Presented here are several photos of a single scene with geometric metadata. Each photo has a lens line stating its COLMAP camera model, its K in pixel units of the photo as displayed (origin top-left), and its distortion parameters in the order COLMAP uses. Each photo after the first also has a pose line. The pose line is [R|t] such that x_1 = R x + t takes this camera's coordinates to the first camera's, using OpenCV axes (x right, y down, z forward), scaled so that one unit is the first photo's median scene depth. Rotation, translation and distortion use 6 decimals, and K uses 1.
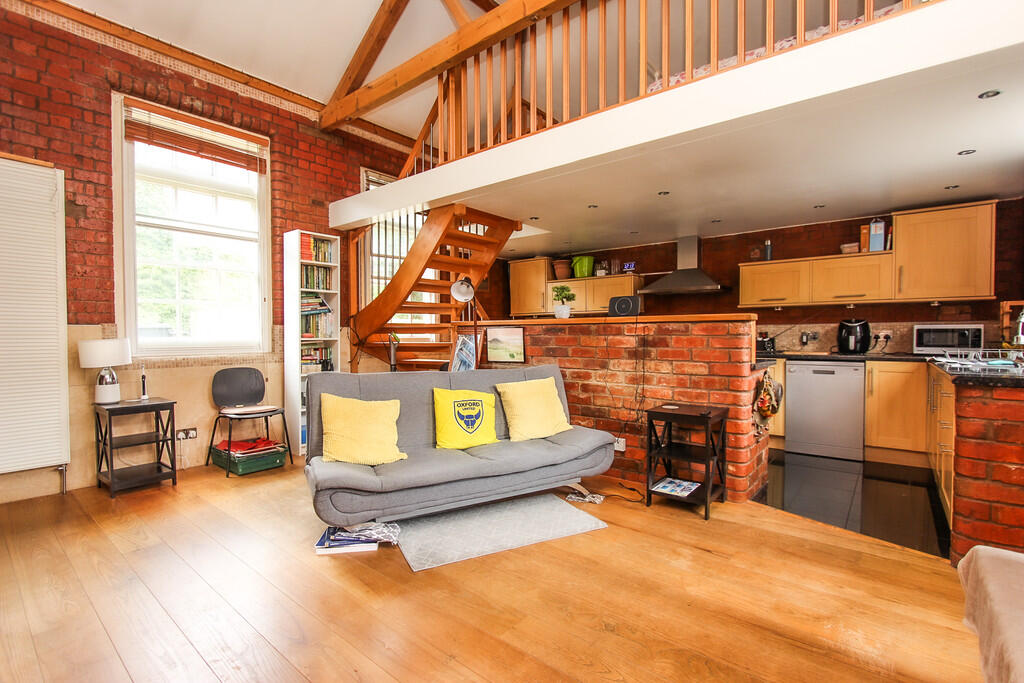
lens RADIAL K [[470.5, 0, 520.0], [0, 470.5, 342.9], [0, 0, 1]] dist [-0.019666, -0.000337]
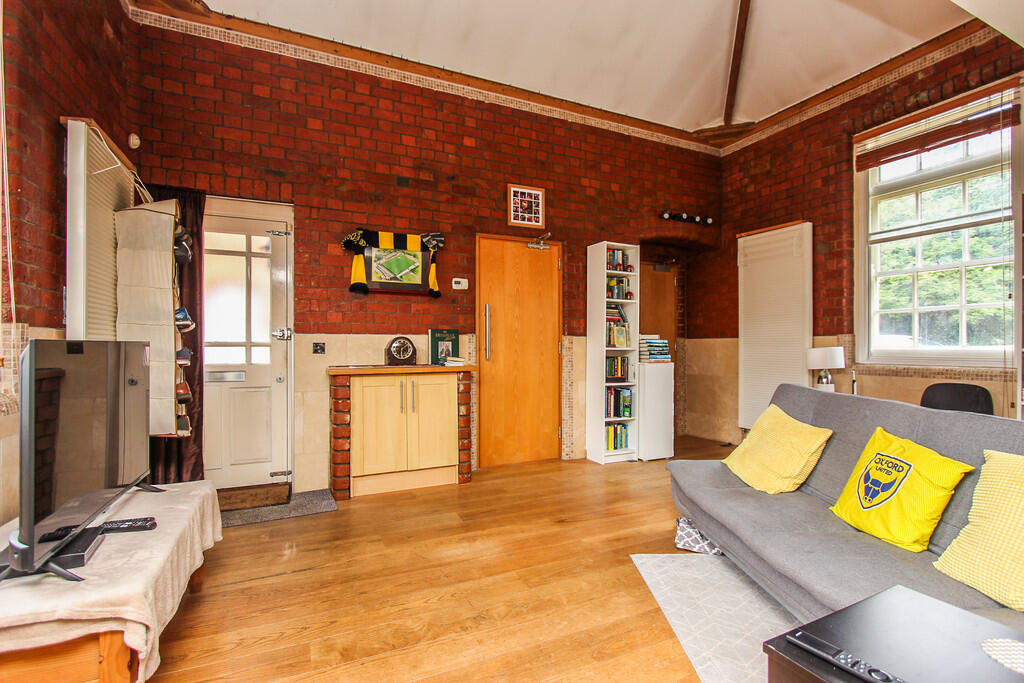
lens RADIAL K [[470.5, 0, 516.8], [0, 470.5, 344.2], [0, 0, 1]] dist [-0.019666, -0.000337]
pose [[-0.433470, 0.000937, -0.901167, 0.531717], [-0.007898, 0.999957, 0.004839, -0.015735], [0.901133, 0.009215, -0.433444, 0.721361]]
